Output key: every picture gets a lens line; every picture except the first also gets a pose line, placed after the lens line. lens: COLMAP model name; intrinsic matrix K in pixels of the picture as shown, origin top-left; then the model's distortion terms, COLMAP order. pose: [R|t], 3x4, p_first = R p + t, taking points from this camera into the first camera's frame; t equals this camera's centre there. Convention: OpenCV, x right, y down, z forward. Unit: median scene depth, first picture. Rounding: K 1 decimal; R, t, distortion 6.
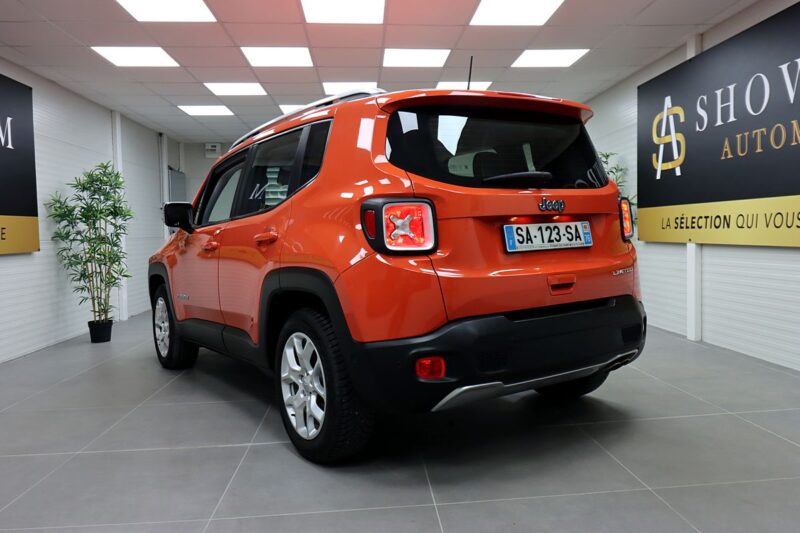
lens RADIAL K [[632.6, 0, 407.0], [0, 632.6, 243.9], [0, 0, 1]] dist [0.022847, -0.014882]
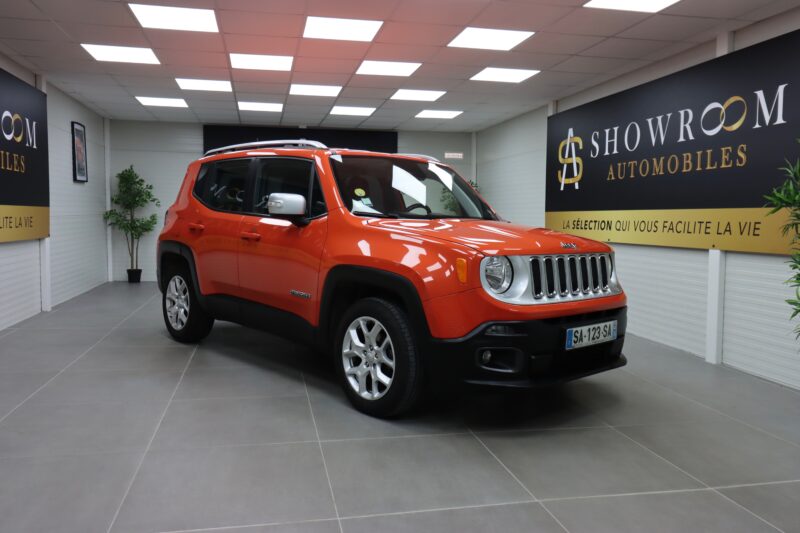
lens RADIAL K [[632.6, 0, 409.1], [0, 632.6, 266.4], [0, 0, 1]] dist [0.022847, -0.014882]
pose [[0.986675, 0.009445, 0.162432, -0.154344], [-0.018165, 0.998467, 0.052283, -0.009682], [-0.161689, -0.054537, 0.985334, -0.302209]]
